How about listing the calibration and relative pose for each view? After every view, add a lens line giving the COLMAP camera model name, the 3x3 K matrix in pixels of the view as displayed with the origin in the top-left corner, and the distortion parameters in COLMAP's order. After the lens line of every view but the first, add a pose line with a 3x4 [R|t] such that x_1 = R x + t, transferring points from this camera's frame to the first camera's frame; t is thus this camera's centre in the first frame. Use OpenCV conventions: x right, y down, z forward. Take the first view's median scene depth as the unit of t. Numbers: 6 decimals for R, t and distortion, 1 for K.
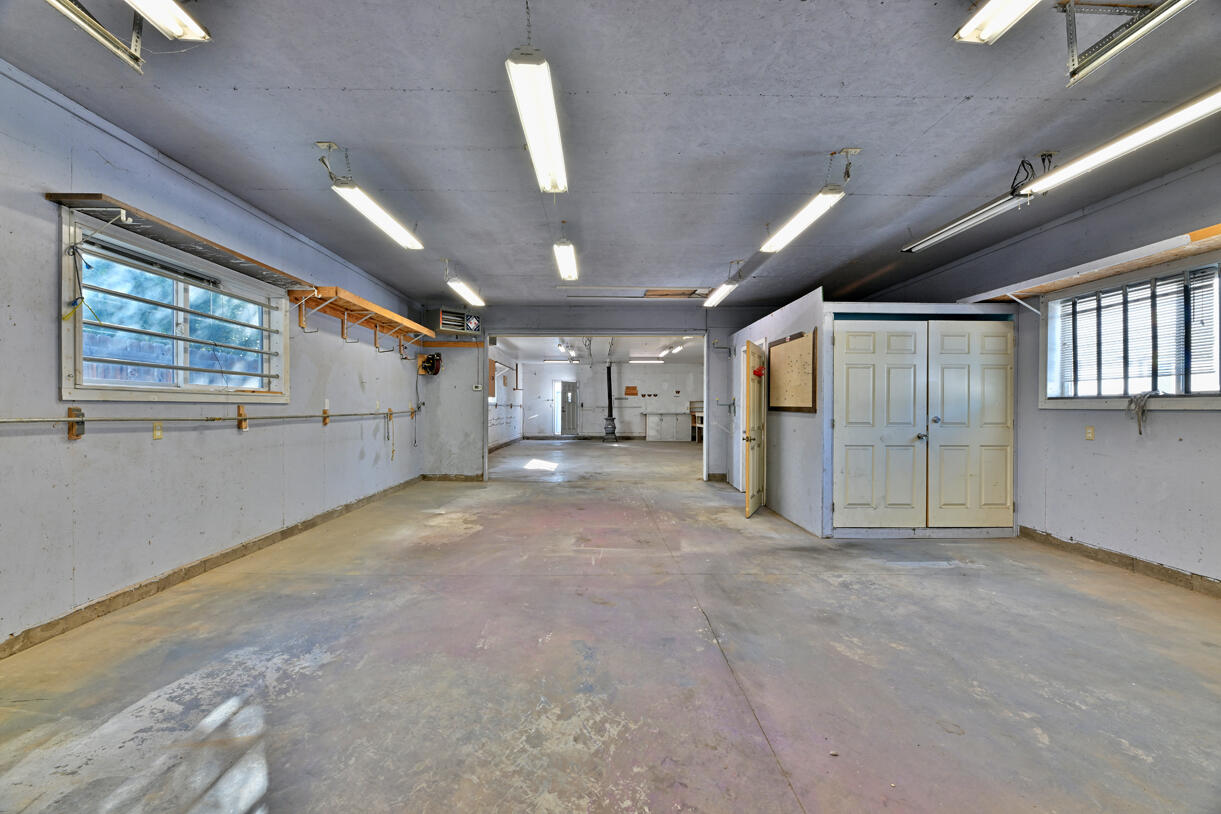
lens RADIAL K [[499.0, 0, 614.5], [0, 499.0, 410.1], [0, 0, 1]] dist [-0.002844, -0.002605]
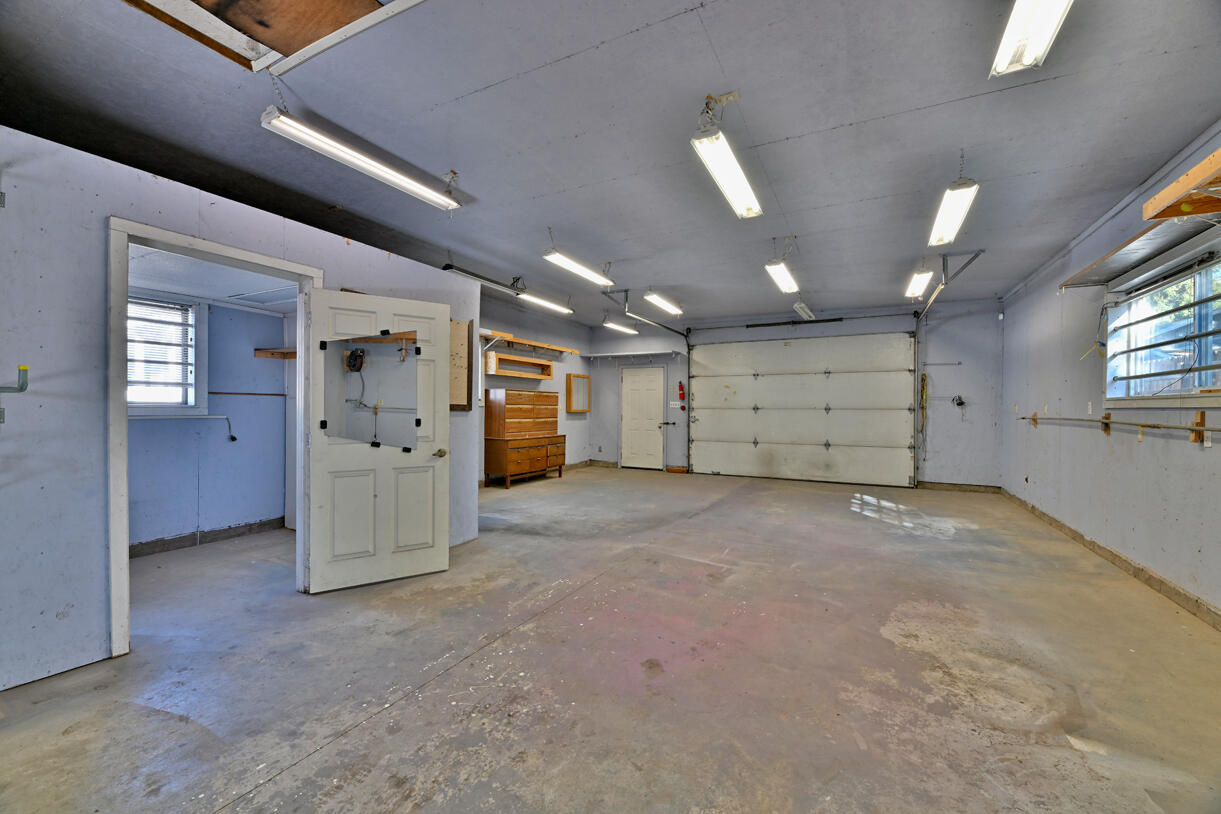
lens RADIAL K [[499.0, 0, 608.0], [0, 499.0, 405.0], [0, 0, 1]] dist [-0.002844, -0.002605]
pose [[-0.869402, -0.010516, 0.493993, -0.336361], [-0.010622, 0.999940, 0.002593, -0.010641], [-0.493991, -0.002992, -0.869462, 1.994126]]
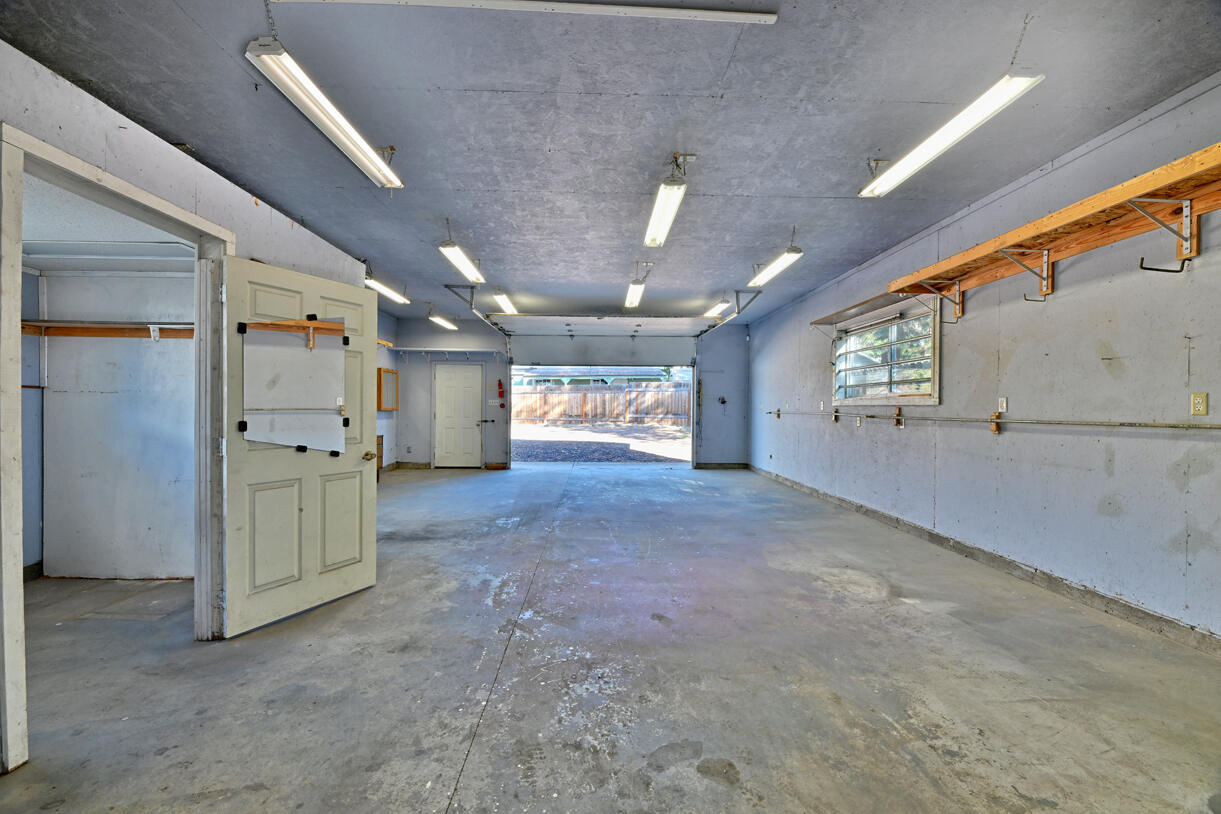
lens RADIAL K [[499.0, 0, 611.2], [0, 499.0, 404.5], [0, 0, 1]] dist [-0.002844, -0.002605]
pose [[-0.999924, -0.012328, -0.000573, -0.025686], [-0.012328, 0.999924, -0.000200, -0.006572], [0.000575, -0.000193, -1.000000, 2.167193]]
